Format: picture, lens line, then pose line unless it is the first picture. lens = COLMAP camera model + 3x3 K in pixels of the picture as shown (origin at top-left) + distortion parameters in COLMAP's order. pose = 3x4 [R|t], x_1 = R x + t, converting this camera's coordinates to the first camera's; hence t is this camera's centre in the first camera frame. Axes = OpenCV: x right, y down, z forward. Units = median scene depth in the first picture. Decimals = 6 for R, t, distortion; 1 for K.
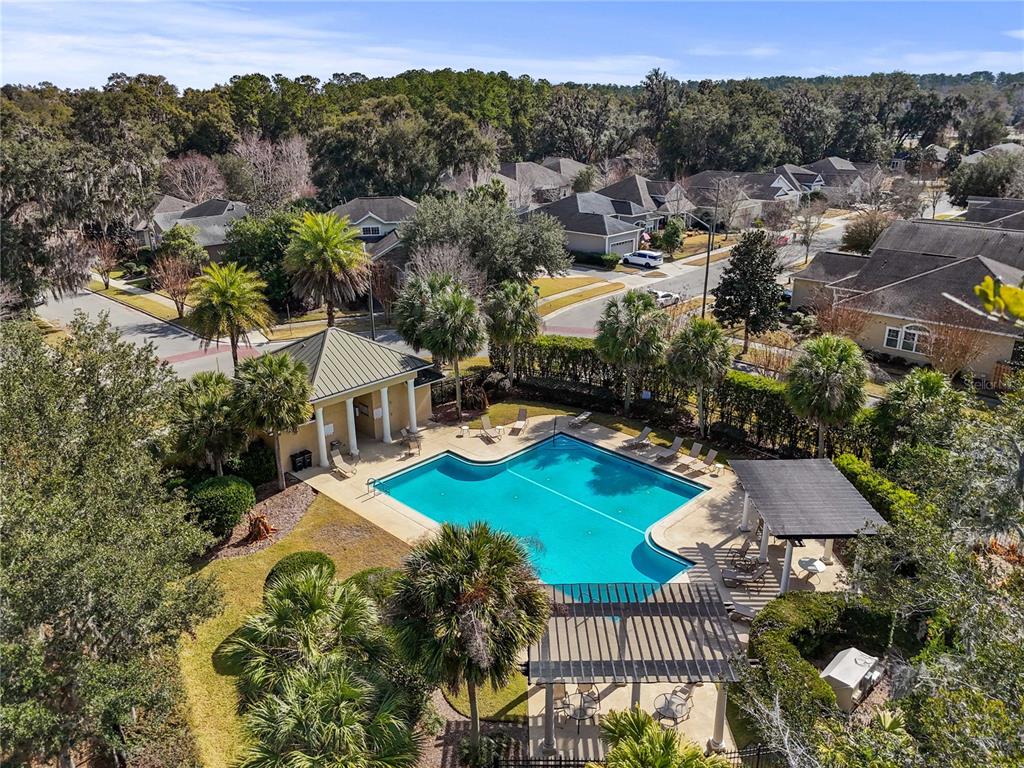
lens RADIAL K [[757.2, 0, 512.0], [0, 757.2, 384.0], [0, 0, 1]] dist [0.000508, -0.000079]
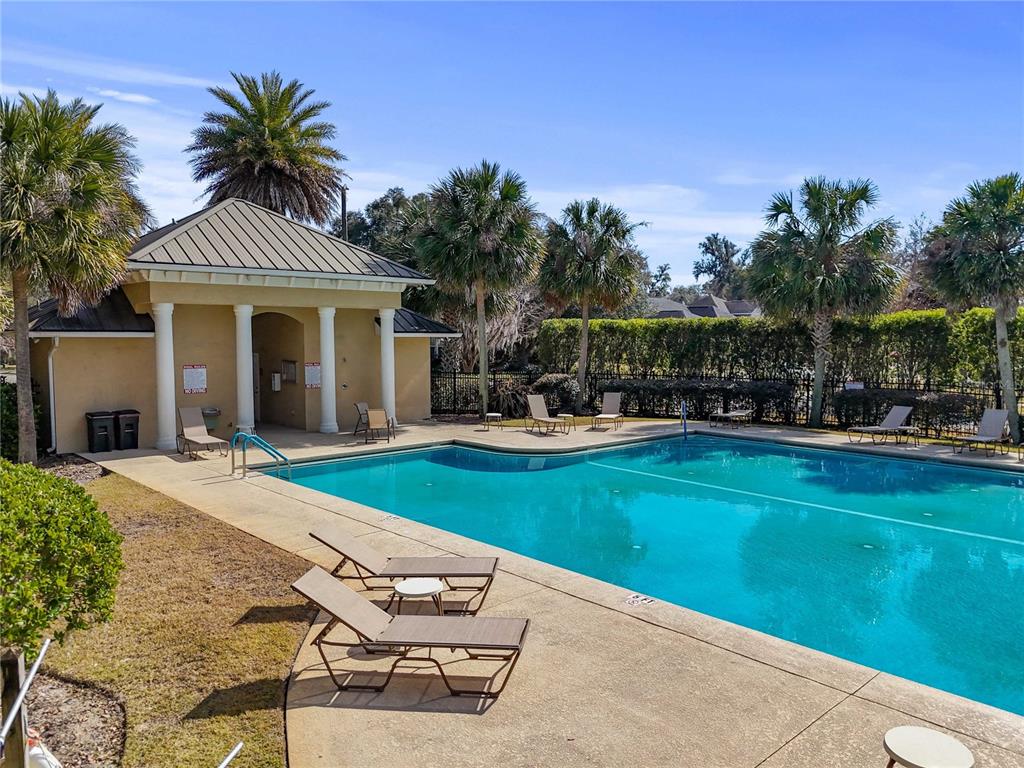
lens RADIAL K [[757.2, 0, 512.0], [0, 757.2, 384.0], [0, 0, 1]] dist [0.000508, -0.000079]
pose [[0.998319, 0.016363, -0.055608, -0.025241], [-0.031960, 0.955716, -0.292550, 0.185116], [0.048358, 0.293835, 0.954632, 0.559269]]
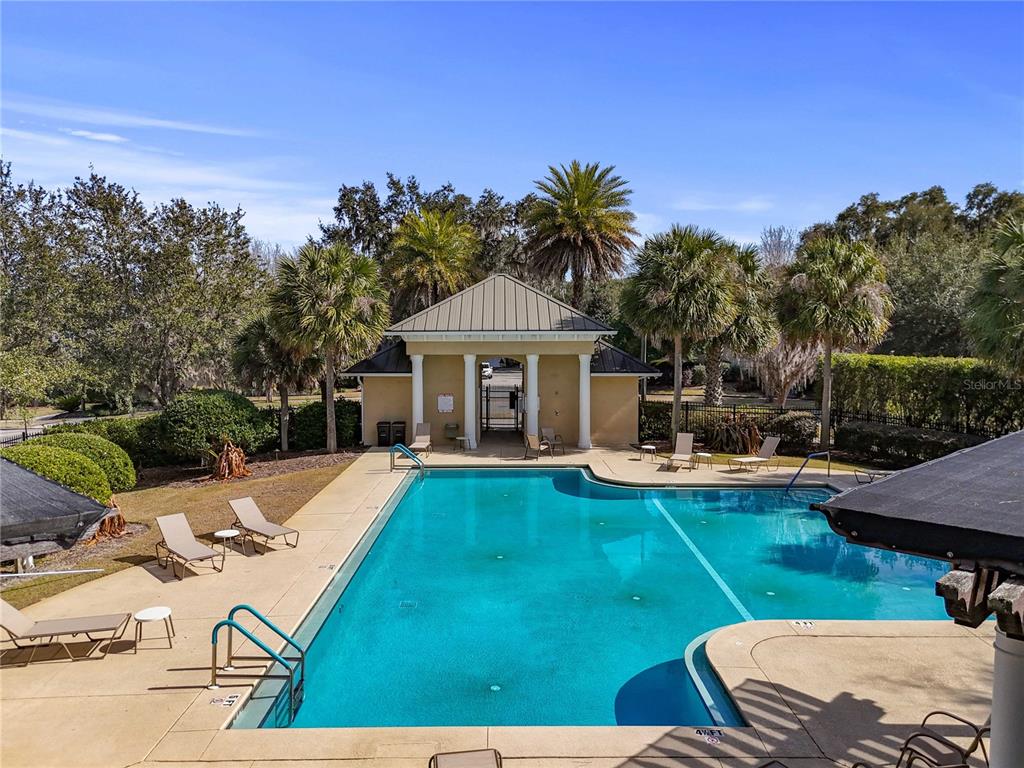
lens RADIAL K [[757.2, 0, 512.0], [0, 757.2, 384.0], [0, 0, 1]] dist [0.000508, -0.000079]
pose [[0.696575, 0.058127, -0.715126, 0.272809], [-0.260583, 0.949149, -0.176673, 0.143039], [0.668491, 0.309416, 0.676300, 0.563536]]
